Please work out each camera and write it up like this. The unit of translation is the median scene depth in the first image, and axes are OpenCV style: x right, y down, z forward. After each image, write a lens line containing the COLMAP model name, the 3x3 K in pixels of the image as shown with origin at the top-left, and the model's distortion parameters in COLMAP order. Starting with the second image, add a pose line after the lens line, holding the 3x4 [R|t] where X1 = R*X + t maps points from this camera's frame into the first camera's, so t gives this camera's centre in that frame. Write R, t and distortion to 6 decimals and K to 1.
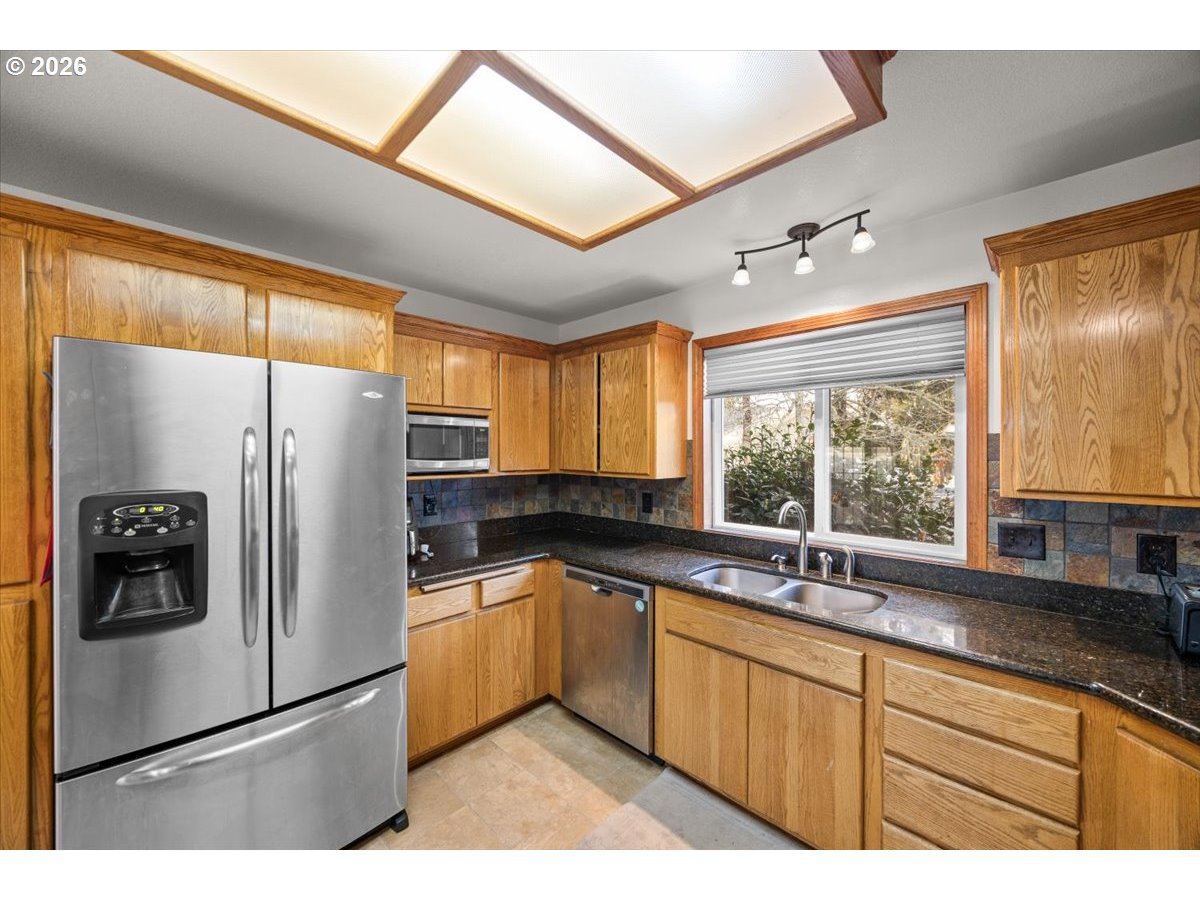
lens RADIAL K [[464.7, 0, 595.0], [0, 464.7, 453.1], [0, 0, 1]] dist [-0.000022, -0.000293]
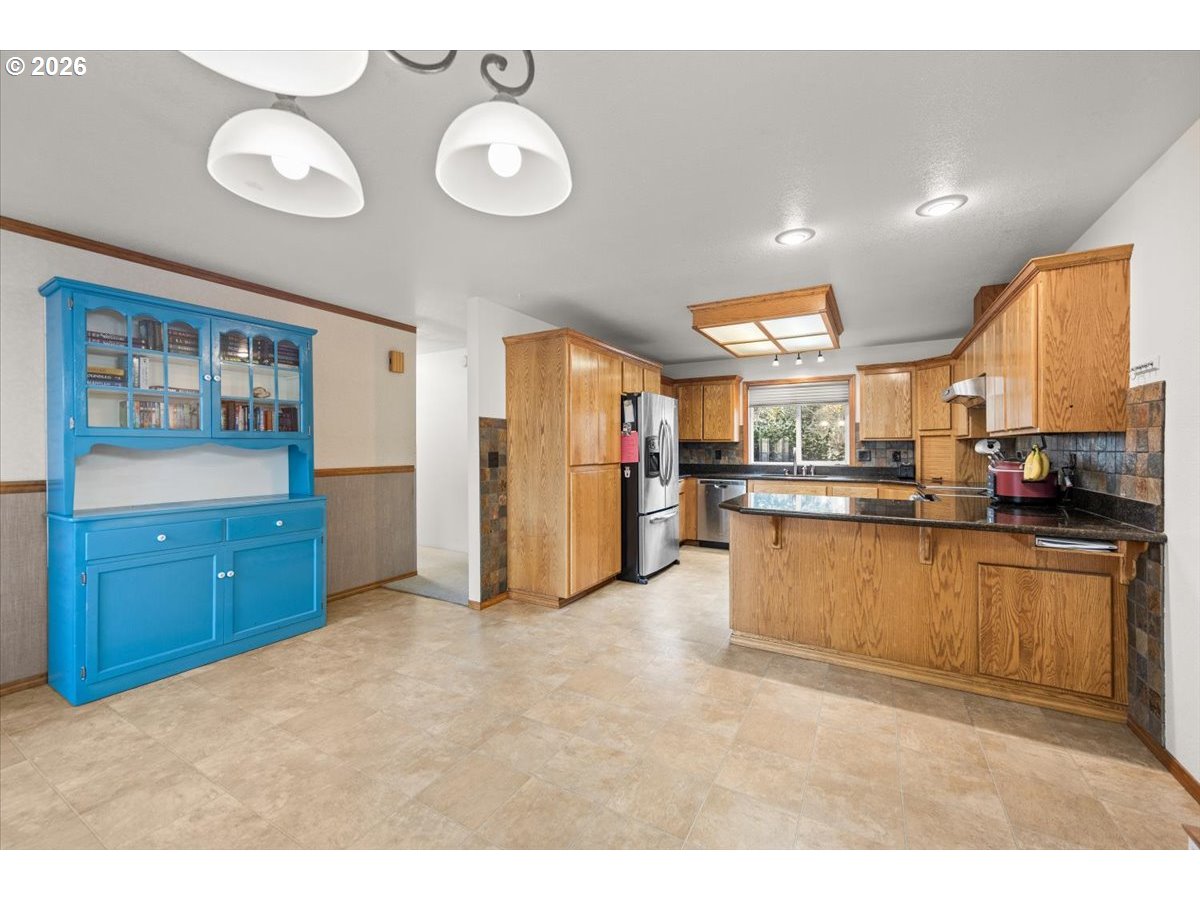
lens RADIAL K [[464.7, 0, 605.5], [0, 464.7, 445.6], [0, 0, 1]] dist [-0.000022, -0.000293]
pose [[0.967785, -0.002261, 0.251767, -1.229769], [0.003079, 0.999991, -0.002852, 0.090554], [-0.251758, 0.003535, 0.967784, -1.254597]]
